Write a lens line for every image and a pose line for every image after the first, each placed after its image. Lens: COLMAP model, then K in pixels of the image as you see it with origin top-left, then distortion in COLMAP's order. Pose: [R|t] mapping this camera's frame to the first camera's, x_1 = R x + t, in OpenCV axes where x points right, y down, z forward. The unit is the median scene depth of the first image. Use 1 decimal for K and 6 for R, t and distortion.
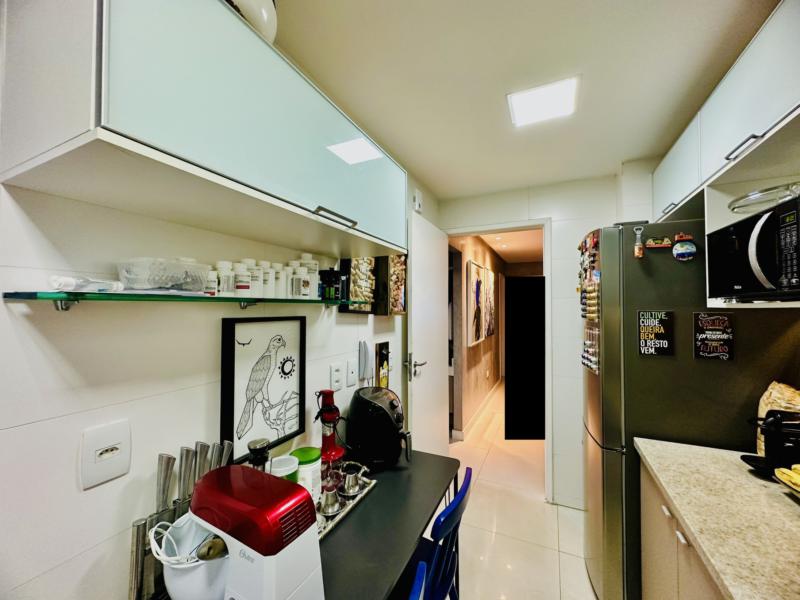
lens RADIAL K [[321.8, 0, 399.0], [0, 321.8, 300.8], [0, 0, 1]] dist [-0.001867, 0.000337]
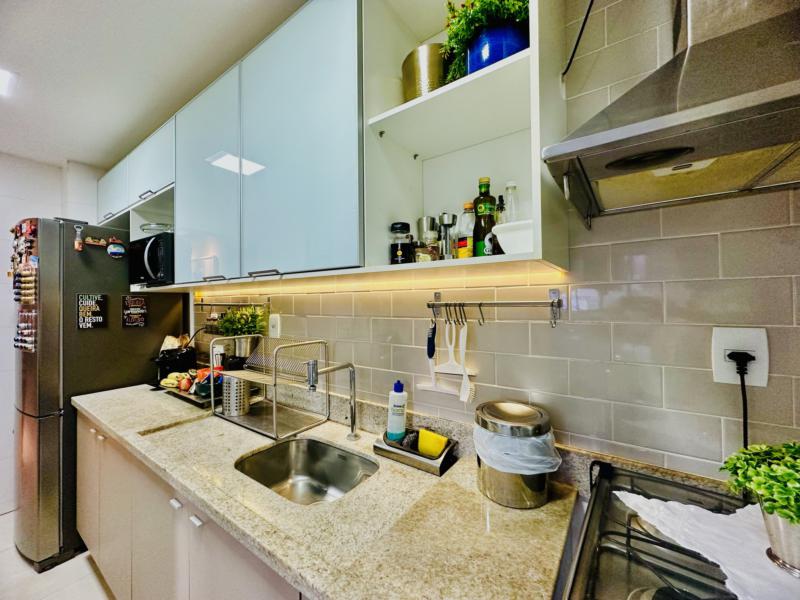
lens RADIAL K [[321.8, 0, 400.7], [0, 321.8, 301.4], [0, 0, 1]] dist [-0.001867, 0.000337]
pose [[0.174976, 0.003924, 0.984565, -0.235827], [-0.012907, 0.999915, -0.001691, 0.044302], [-0.984488, -0.012412, 0.175012, -0.410136]]
